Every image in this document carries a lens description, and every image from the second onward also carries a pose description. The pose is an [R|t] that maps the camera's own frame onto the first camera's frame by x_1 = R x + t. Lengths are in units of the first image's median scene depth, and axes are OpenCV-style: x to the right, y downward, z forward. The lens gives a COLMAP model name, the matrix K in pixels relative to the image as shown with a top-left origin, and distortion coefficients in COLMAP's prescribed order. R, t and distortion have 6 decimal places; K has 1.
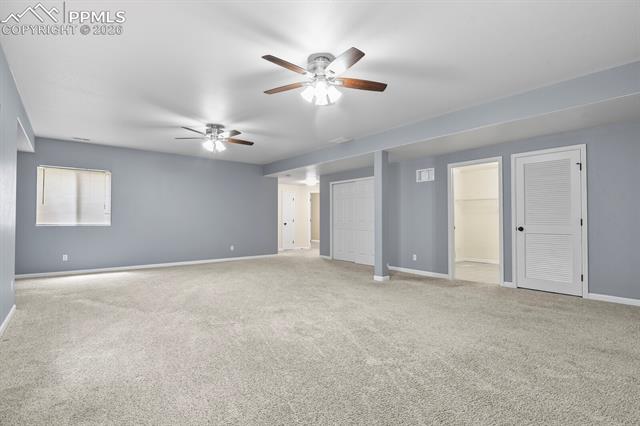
lens RADIAL K [[306.9, 0, 320.0], [0, 306.9, 213.0], [0, 0, 1]] dist [0.000624, -0.000040]
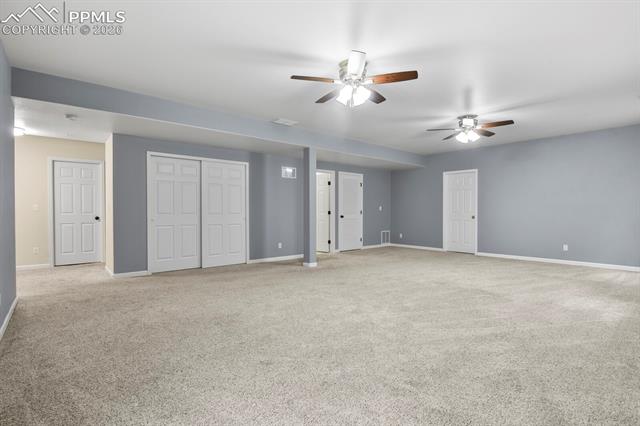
lens RADIAL K [[306.9, 0, 320.0], [0, 306.9, 213.0], [0, 0, 1]] dist [0.000624, -0.000040]
pose [[-0.018506, -0.006831, 0.999805, -0.750579], [-0.029672, 0.999540, 0.006280, 0.018088], [-0.999388, -0.029550, -0.018700, 0.845915]]
